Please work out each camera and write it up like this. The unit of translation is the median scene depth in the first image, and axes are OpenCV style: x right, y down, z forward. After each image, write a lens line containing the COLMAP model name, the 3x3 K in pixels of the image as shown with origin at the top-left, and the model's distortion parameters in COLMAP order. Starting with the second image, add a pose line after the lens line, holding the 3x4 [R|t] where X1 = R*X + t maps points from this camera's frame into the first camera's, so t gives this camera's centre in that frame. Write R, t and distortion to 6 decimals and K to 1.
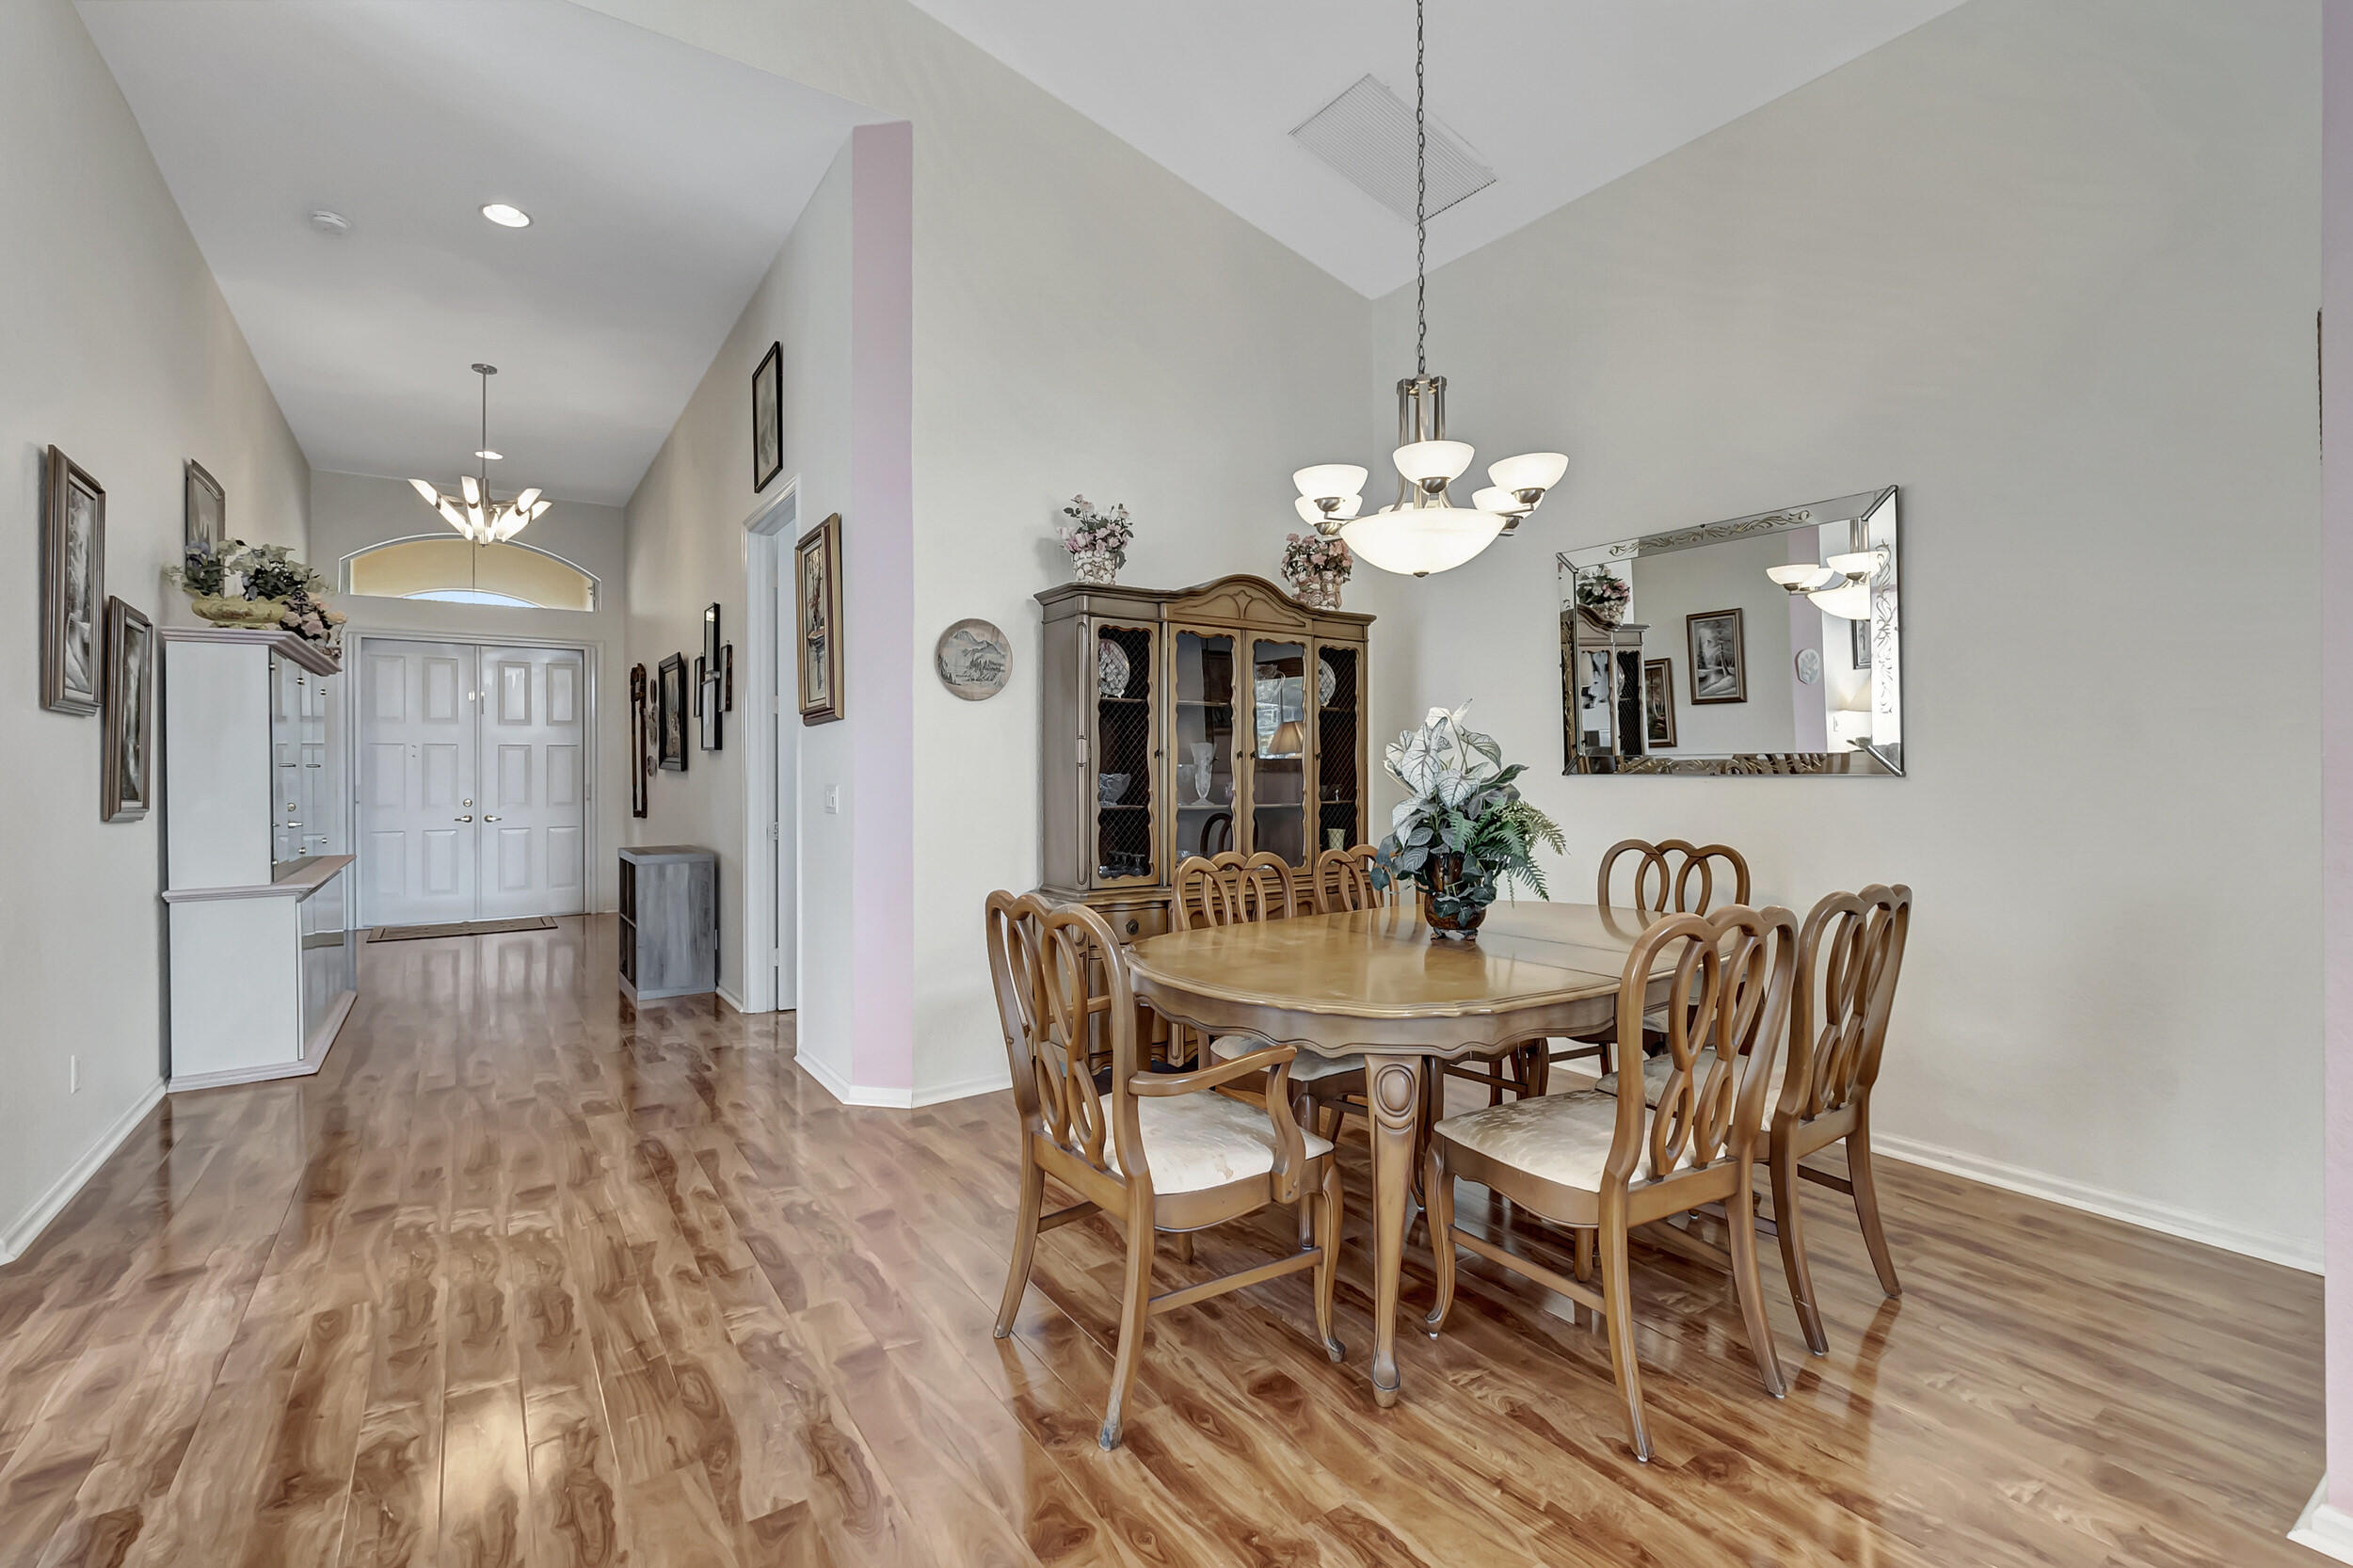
lens RADIAL K [[1048.1, 0, 1171.9], [0, 1048.1, 768.5], [0, 0, 1]] dist [-0.003136, -0.000455]
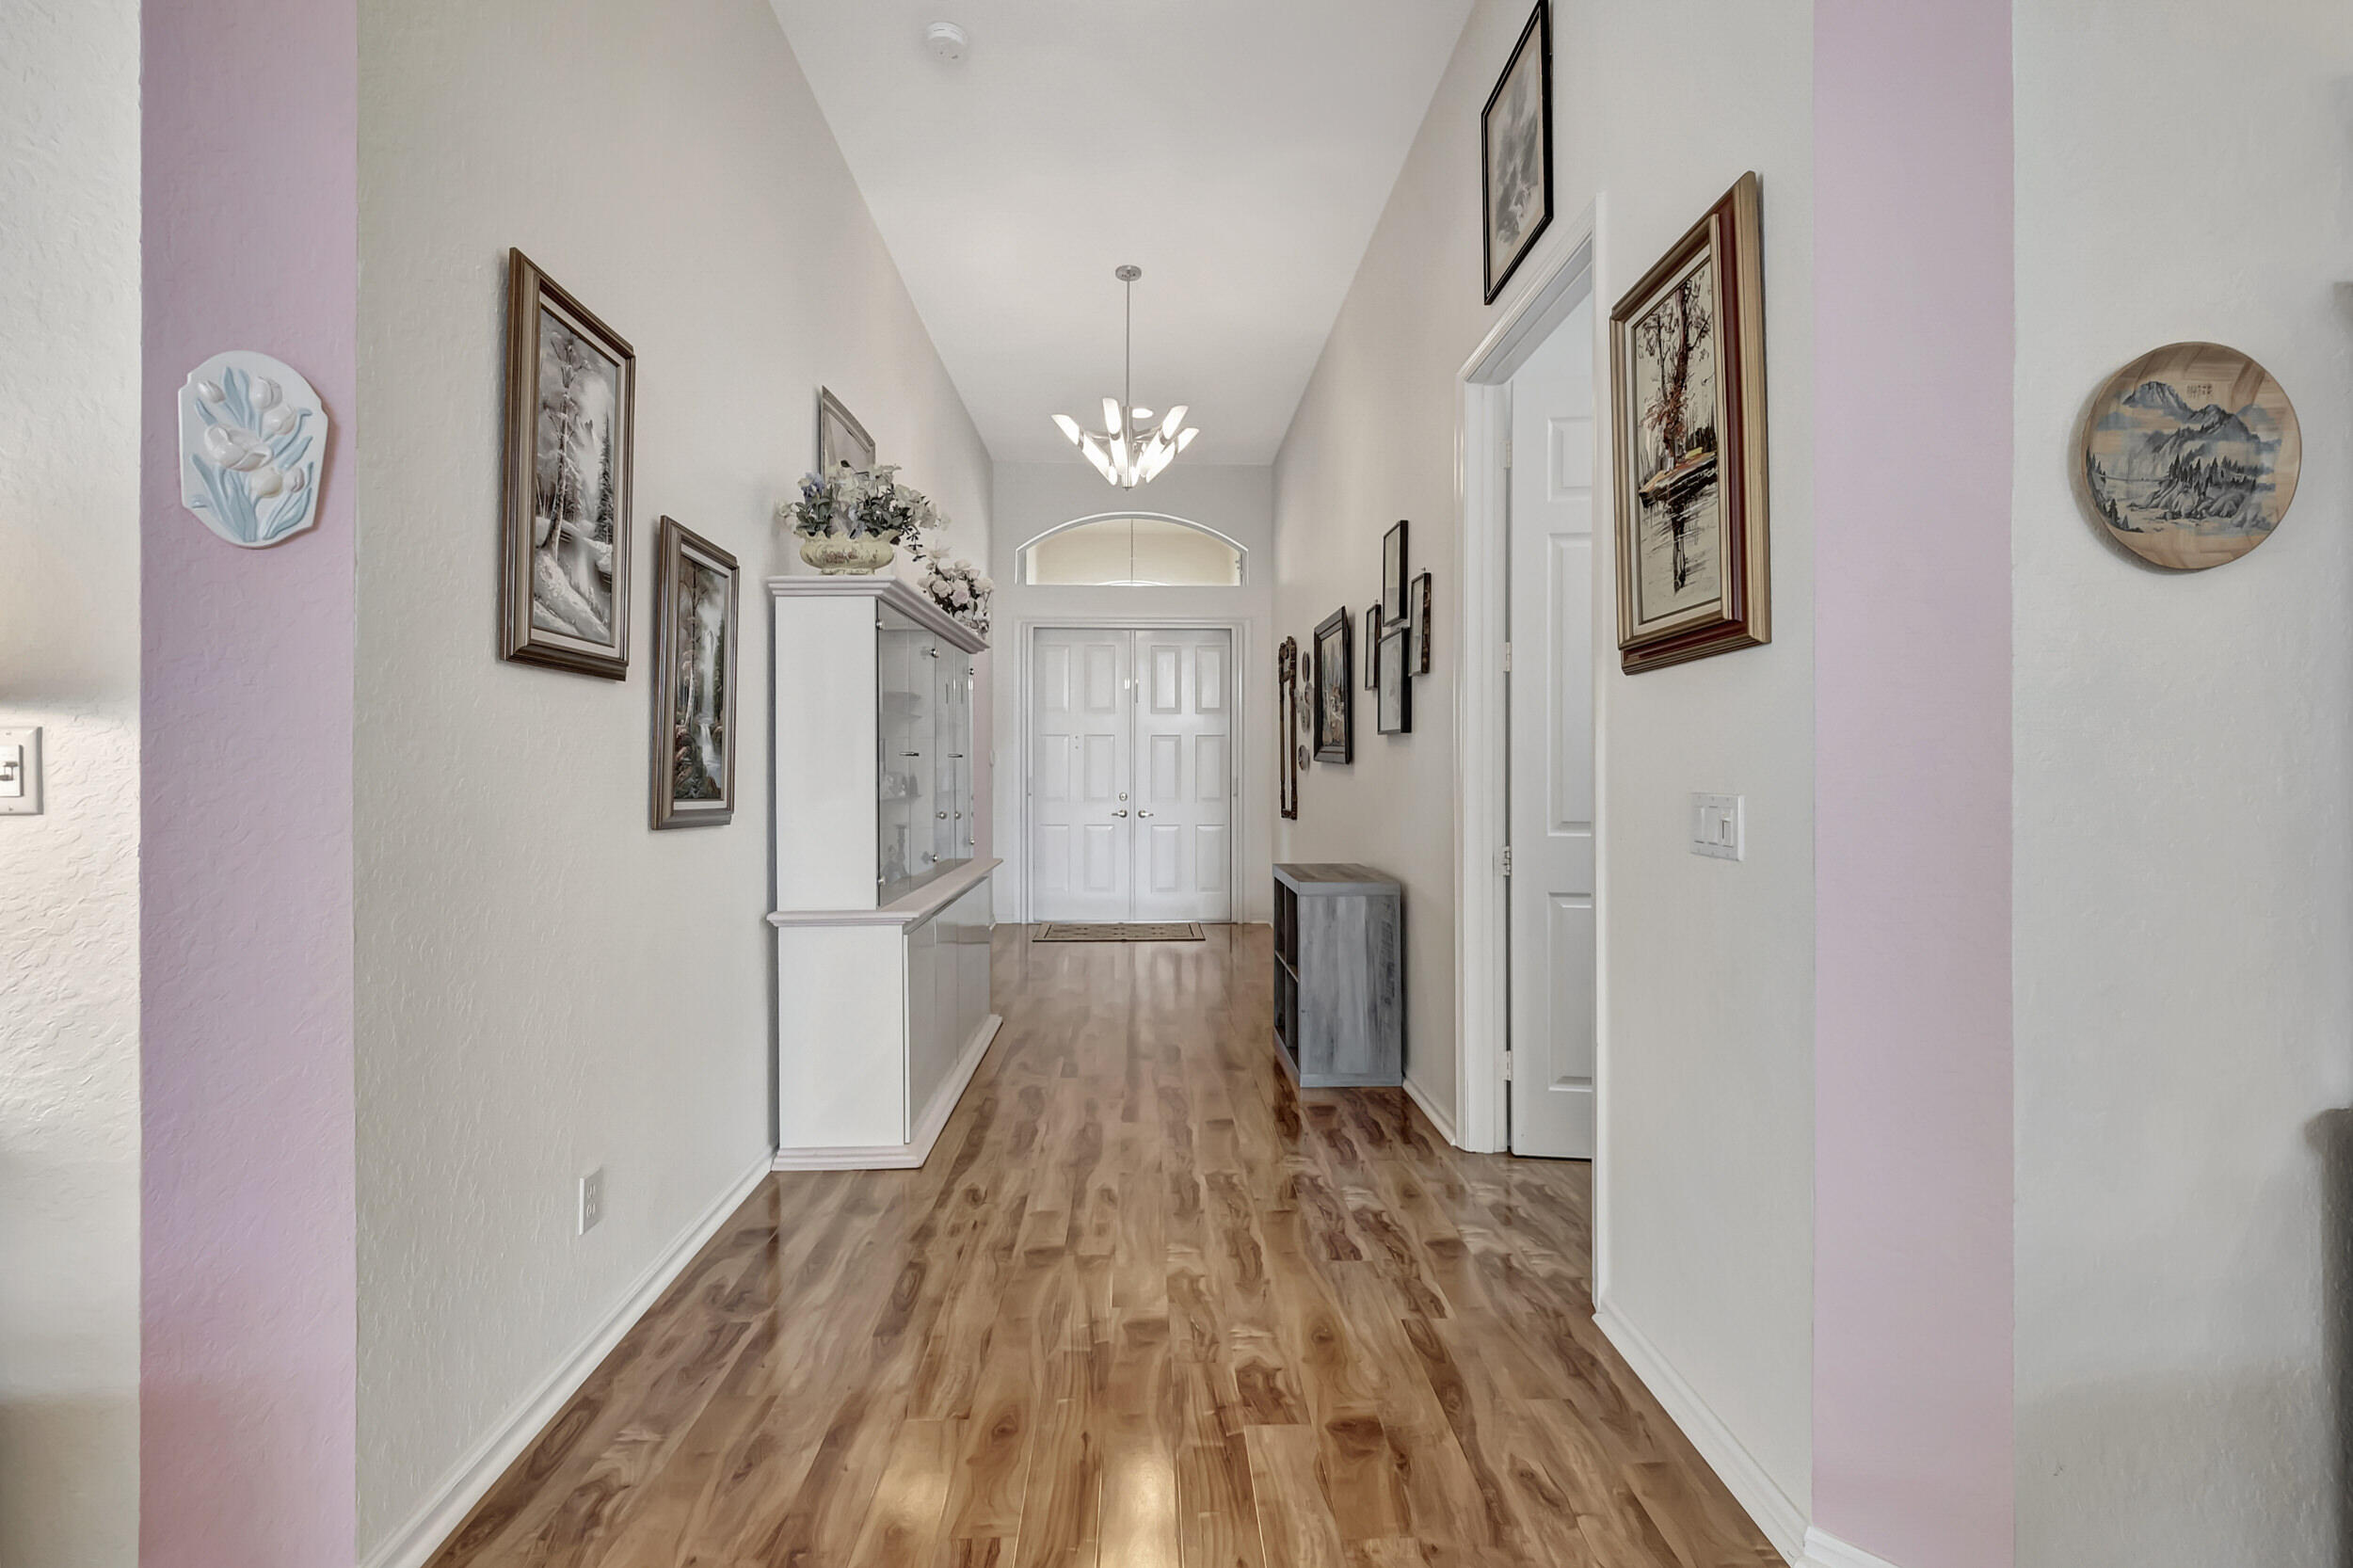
lens RADIAL K [[1036.1, 0, 1179.6], [0, 1036.1, 760.6], [0, 0, 1]] dist [0.000853, -0.000119]
pose [[0.848595, 0.001374, -0.529042, -0.205535], [-0.002554, 0.999996, -0.001500, 0.001791], [0.529037, 0.002624, 0.848594, 0.355035]]
